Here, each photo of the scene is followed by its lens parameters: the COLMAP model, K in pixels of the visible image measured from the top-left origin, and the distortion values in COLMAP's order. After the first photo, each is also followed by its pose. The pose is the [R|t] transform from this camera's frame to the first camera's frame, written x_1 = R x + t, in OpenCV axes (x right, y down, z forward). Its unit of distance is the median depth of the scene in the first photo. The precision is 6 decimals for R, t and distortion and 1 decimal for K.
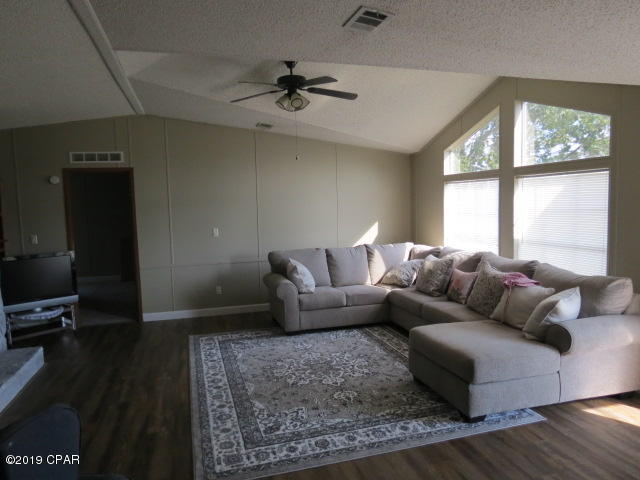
lens RADIAL K [[454.2, 0, 320.0], [0, 454.2, 240.0], [0, 0, 1]] dist [-0.004607, -0.002632]
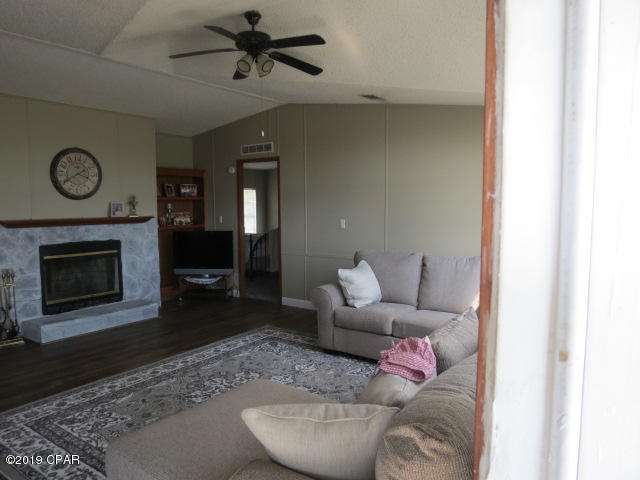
lens RADIAL K [[459.4, 0, 320.0], [0, 459.4, 240.0], [0, 0, 1]] dist [-0.004629, -0.008724]
pose [[0.612465, 0.089554, -0.785408, 0.689475], [-0.081625, 0.995416, 0.049848, -0.039091], [0.786272, 0.033579, 0.616968, 0.593615]]
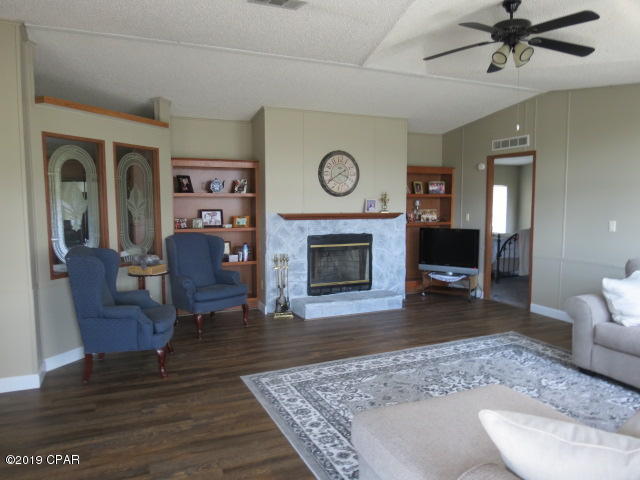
lens RADIAL K [[462.1, 0, 320.0], [0, 462.1, 240.0], [0, 0, 1]] dist [-0.035559, 0.009415]
pose [[0.136294, 0.113441, -0.984152, 0.698322], [-0.091587, 0.990611, 0.101502, -0.039004], [0.986426, 0.076302, 0.145404, 0.588827]]
